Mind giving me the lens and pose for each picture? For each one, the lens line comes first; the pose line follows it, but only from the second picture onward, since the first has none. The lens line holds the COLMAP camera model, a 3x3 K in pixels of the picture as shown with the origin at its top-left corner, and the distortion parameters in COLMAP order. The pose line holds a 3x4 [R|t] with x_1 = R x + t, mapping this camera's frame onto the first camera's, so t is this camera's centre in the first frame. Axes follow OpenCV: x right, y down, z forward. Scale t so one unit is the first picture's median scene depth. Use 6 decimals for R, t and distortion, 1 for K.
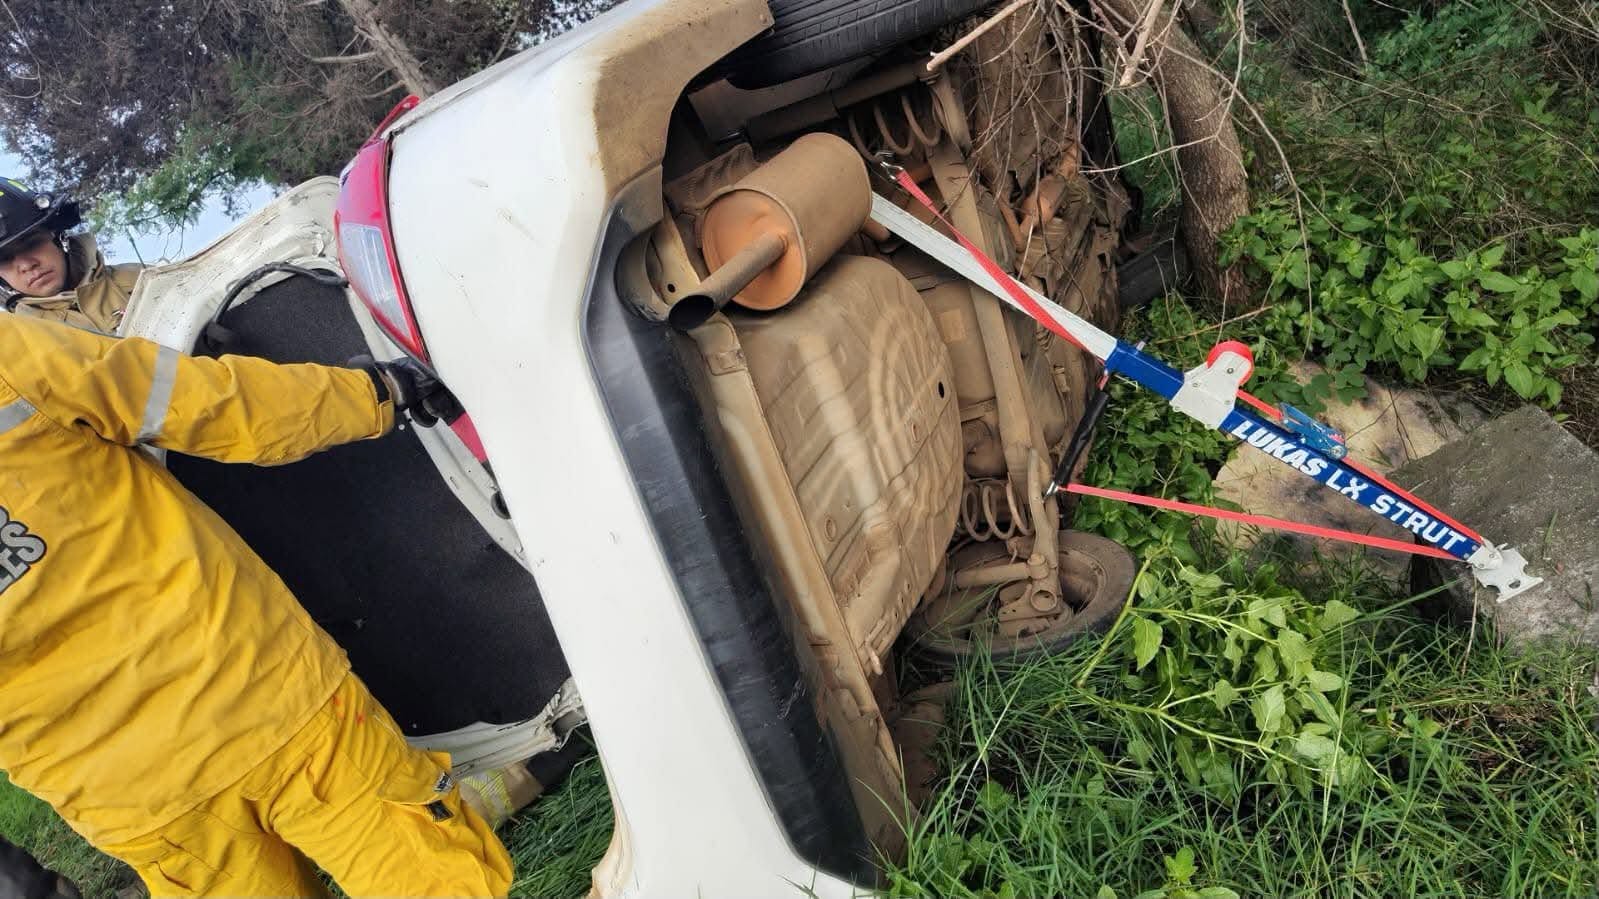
lens RADIAL K [[1029.6, 0, 799.5], [0, 1029.6, 449.5], [0, 0, 1]] dist [-0.004028, -0.002375]
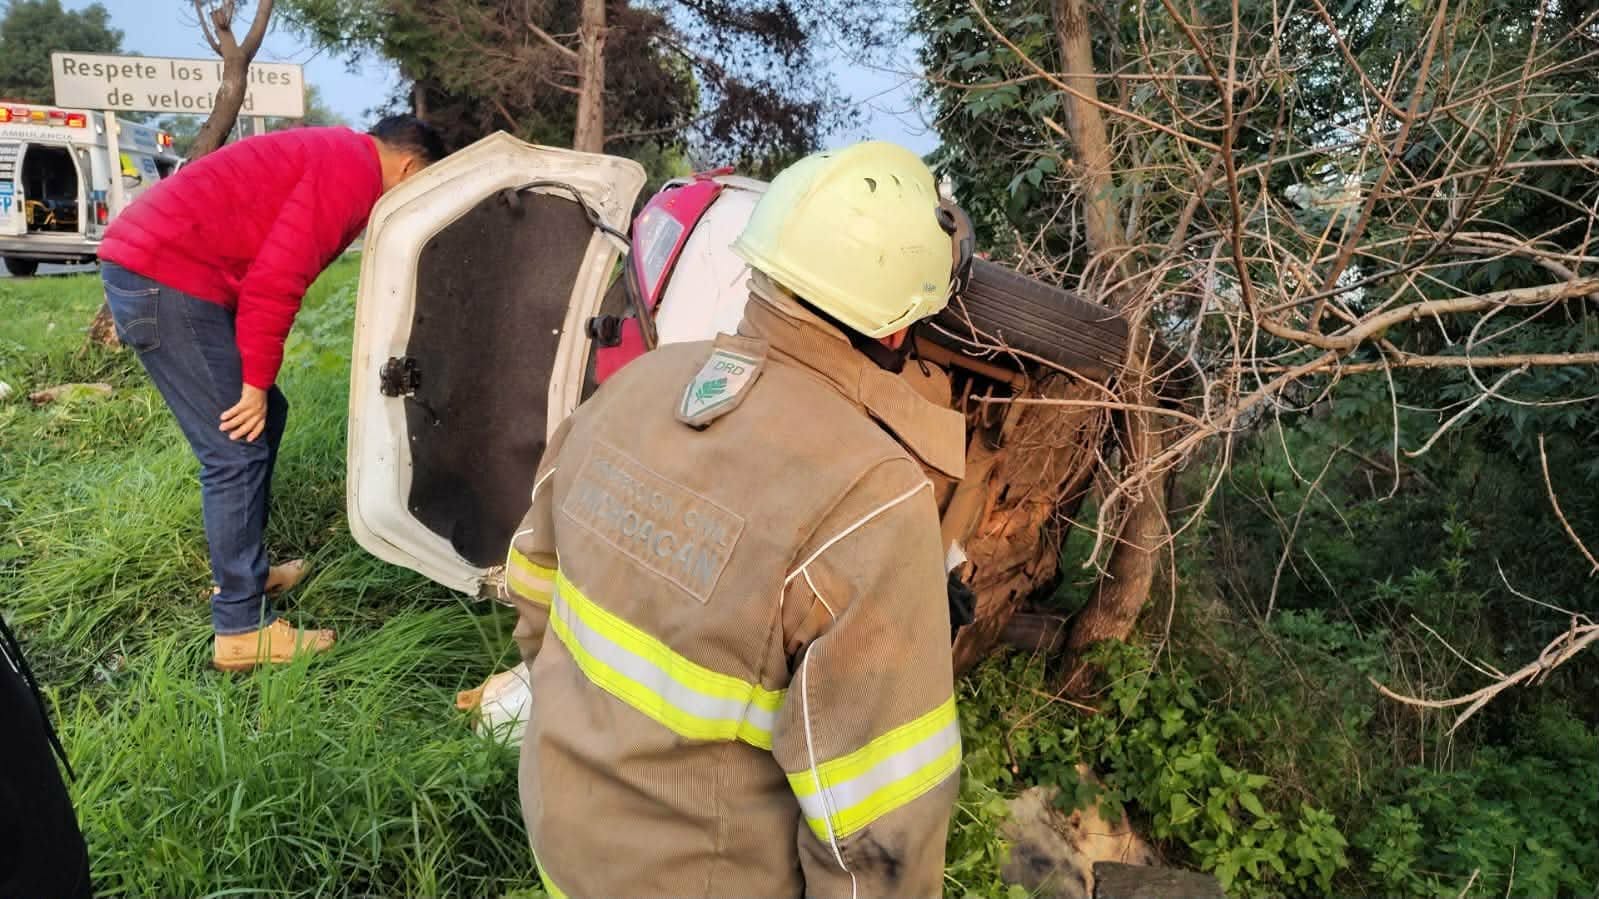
lens RADIAL K [[1029.6, 0, 799.5], [0, 1029.6, 449.5], [0, 0, 1]] dist [-0.004028, -0.002375]
pose [[0.776178, 0.629764, 0.030758, -0.045164], [-0.610615, 0.762945, -0.212283, 0.096969], [-0.157155, 0.145988, 0.976724, -0.174038]]
